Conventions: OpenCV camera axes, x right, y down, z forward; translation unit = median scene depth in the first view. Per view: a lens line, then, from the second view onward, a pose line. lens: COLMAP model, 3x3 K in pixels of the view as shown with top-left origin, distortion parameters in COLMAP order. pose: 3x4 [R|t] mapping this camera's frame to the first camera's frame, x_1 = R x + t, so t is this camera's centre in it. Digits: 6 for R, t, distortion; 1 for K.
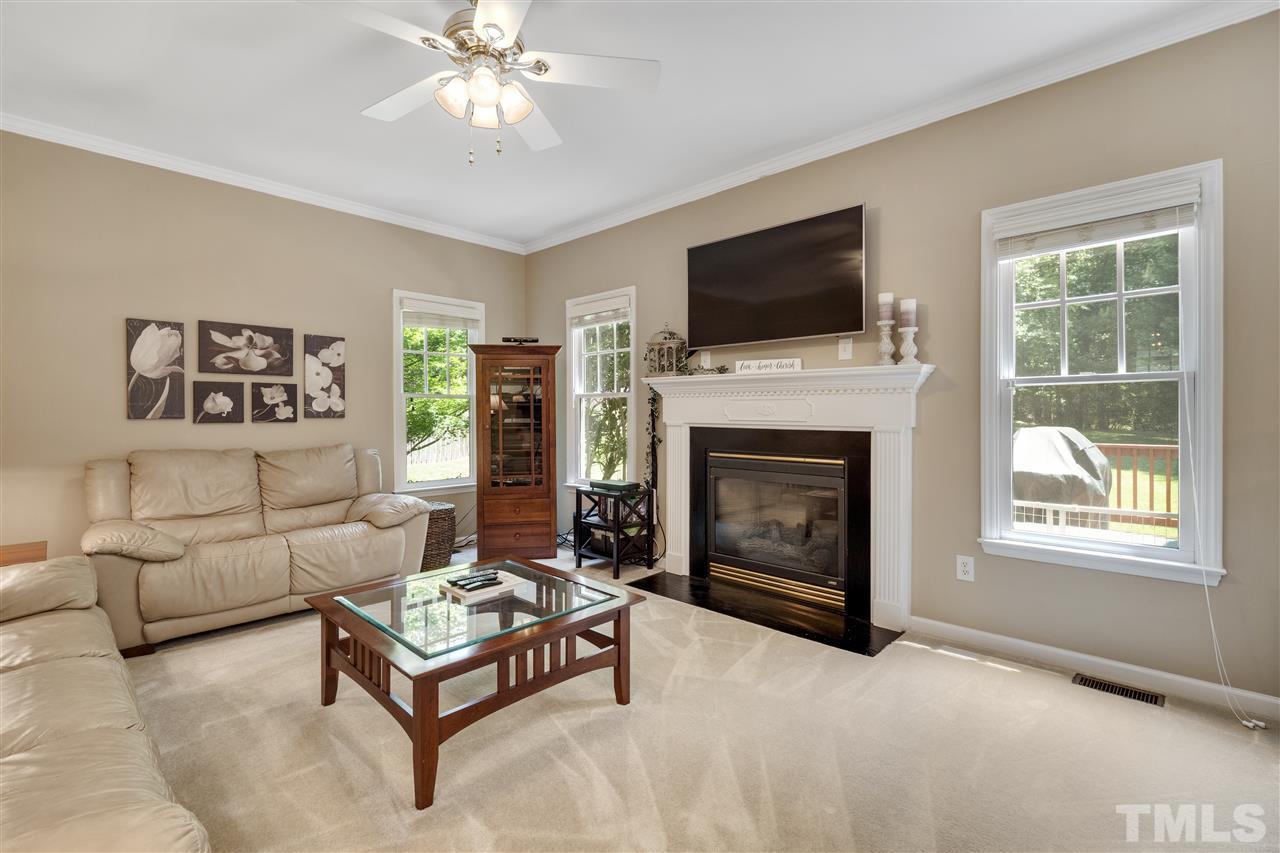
lens RADIAL K [[574.8, 0, 637.6], [0, 574.8, 417.7], [0, 0, 1]] dist [-0.001719, -0.002806]
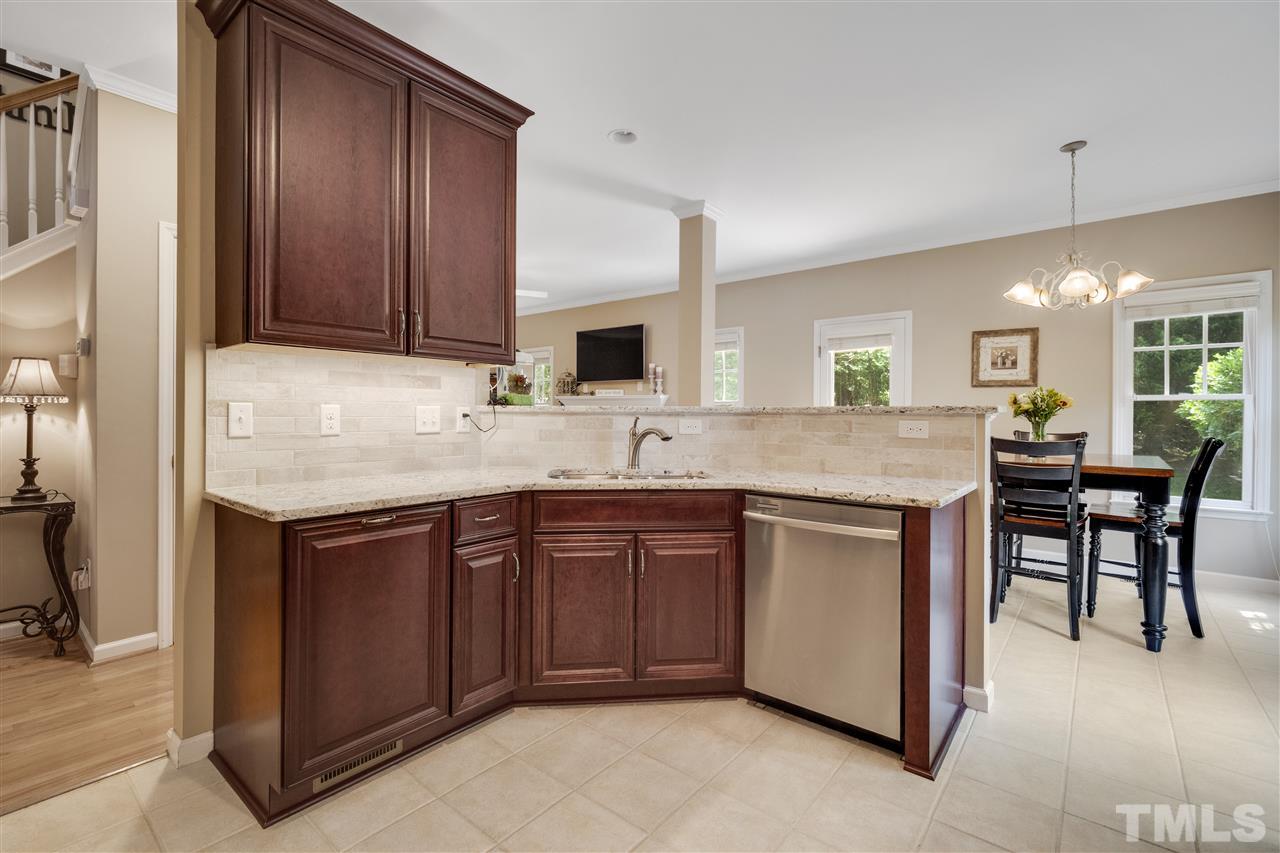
lens RADIAL K [[574.8, 0, 627.0], [0, 574.8, 418.7], [0, 0, 1]] dist [-0.001719, -0.002806]
pose [[0.999080, 0.012824, 0.040921, 0.179456], [-0.012590, 0.999903, -0.005985, 0.014824], [-0.040993, 0.005464, 0.999144, -0.964236]]
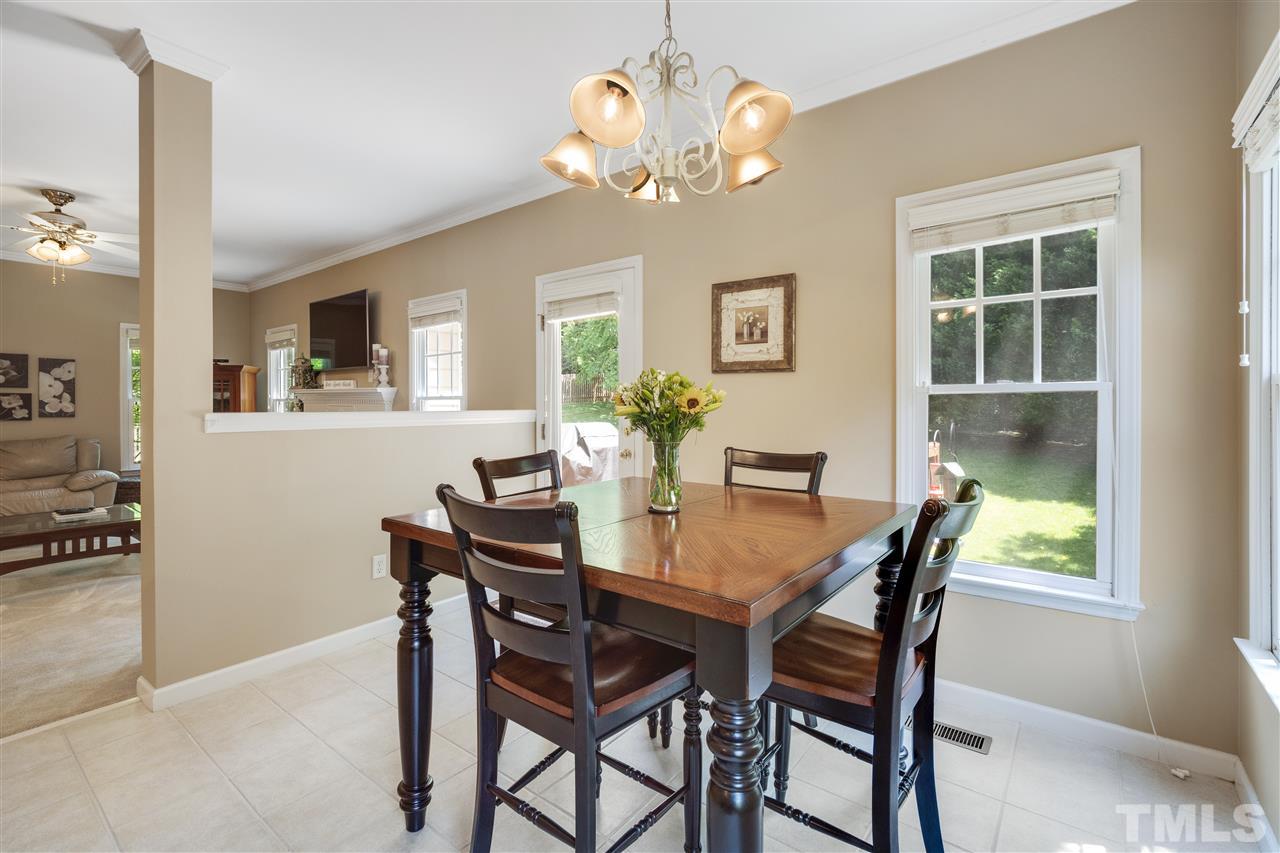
lens RADIAL K [[574.8, 0, 629.3], [0, 574.8, 411.3], [0, 0, 1]] dist [-0.001719, -0.002806]
pose [[0.995585, -0.000125, 0.093865, 0.752197], [-0.000078, 0.999998, 0.002167, -0.018094], [-0.093865, -0.002164, 0.995583, -0.548020]]
